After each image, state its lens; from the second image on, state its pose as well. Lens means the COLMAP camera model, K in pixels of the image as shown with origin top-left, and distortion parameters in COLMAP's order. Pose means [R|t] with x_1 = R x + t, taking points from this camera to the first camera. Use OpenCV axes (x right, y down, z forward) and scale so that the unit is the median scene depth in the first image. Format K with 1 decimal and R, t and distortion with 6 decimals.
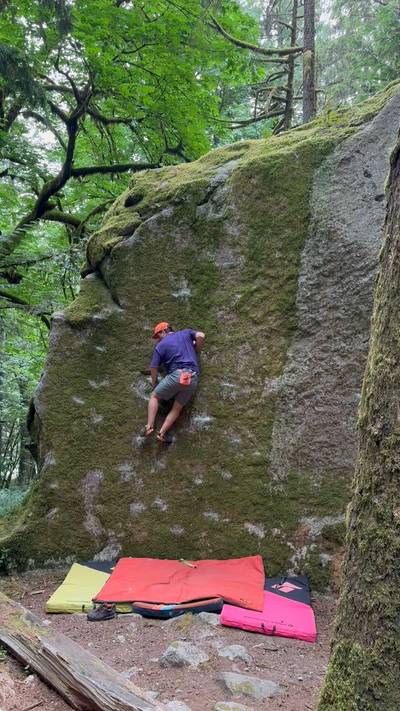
lens RADIAL K [[612.9, 0, 196.6], [0, 612.9, 352.8], [0, 0, 1]] dist [0.090671, -0.013476]
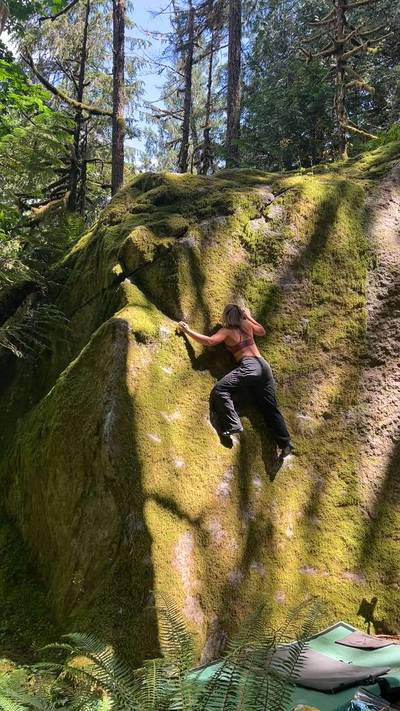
lens RADIAL K [[612.9, 0, 196.6], [0, 612.9, 352.8], [0, 0, 1]] dist [0.090671, -0.013476]
pose [[0.771403, 0.078982, 0.631426, -0.649197], [0.028173, 0.987056, -0.157885, 0.098751], [-0.635723, 0.139582, 0.759192, 0.415928]]
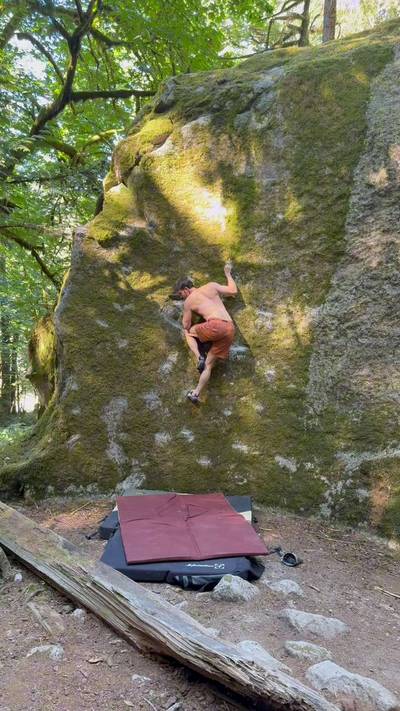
lens RADIAL K [[579.4, 0, 198.0], [0, 579.4, 356.4], [0, 0, 1]] dist [0.136841, -0.298887]
pose [[0.998142, 0.037041, 0.048372, -0.091001], [-0.041540, 0.994555, 0.095574, 0.038222], [-0.044569, -0.097406, 0.994246, 0.114888]]
